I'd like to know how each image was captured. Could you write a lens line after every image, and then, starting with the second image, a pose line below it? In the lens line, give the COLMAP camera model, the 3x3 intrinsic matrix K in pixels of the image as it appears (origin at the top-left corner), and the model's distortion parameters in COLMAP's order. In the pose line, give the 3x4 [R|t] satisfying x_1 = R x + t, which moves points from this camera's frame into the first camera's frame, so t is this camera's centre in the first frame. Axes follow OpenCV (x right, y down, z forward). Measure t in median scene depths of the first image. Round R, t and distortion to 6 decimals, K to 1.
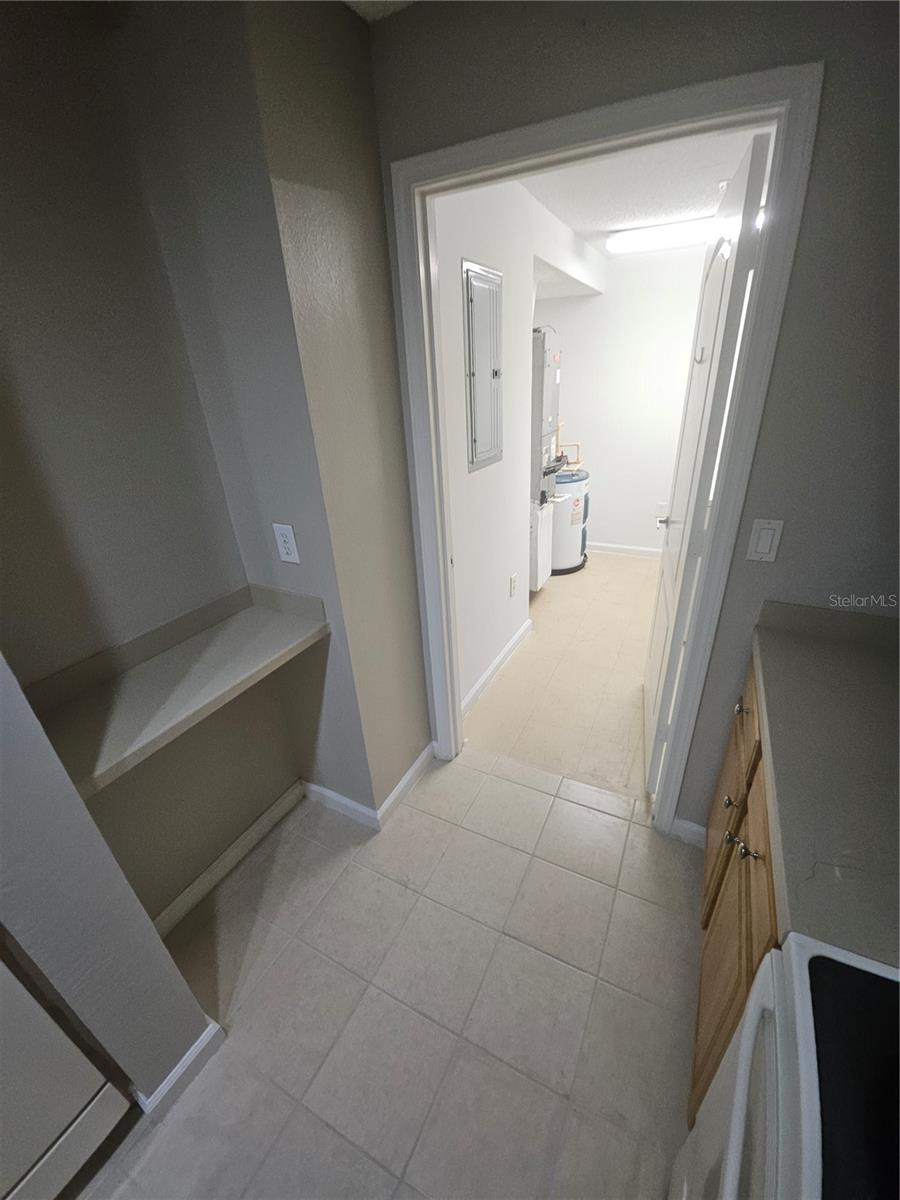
lens RADIAL K [[482.9, 0, 452.3], [0, 482.9, 606.3], [0, 0, 1]] dist [-0.017502, -0.000393]
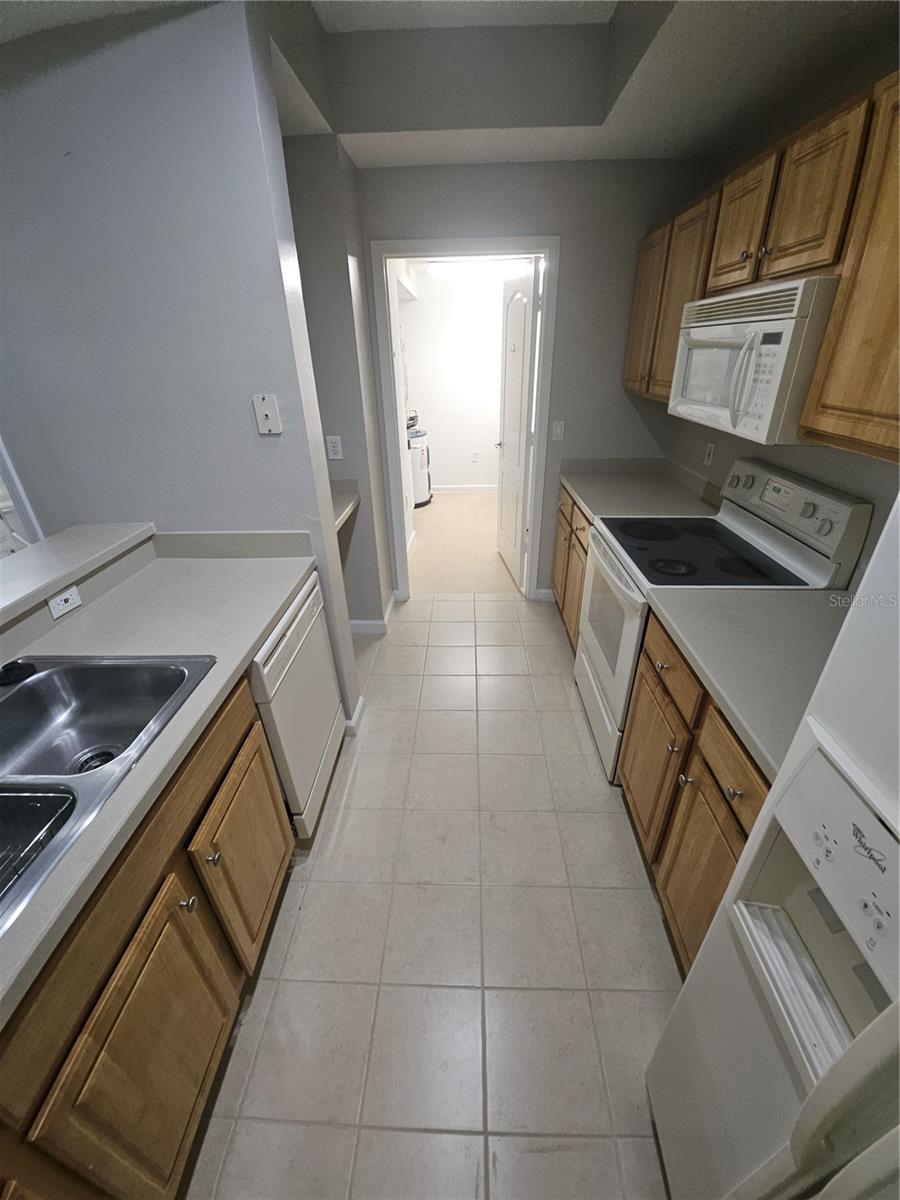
lens RADIAL K [[482.9, 0, 450.1], [0, 482.9, 609.6], [0, 0, 1]] dist [-0.017502, -0.000393]
pose [[0.904866, -0.178331, 0.386544, -0.514261], [0.168712, 0.983899, 0.058980, 0.289432], [-0.390838, 0.011846, 0.920383, -0.541489]]
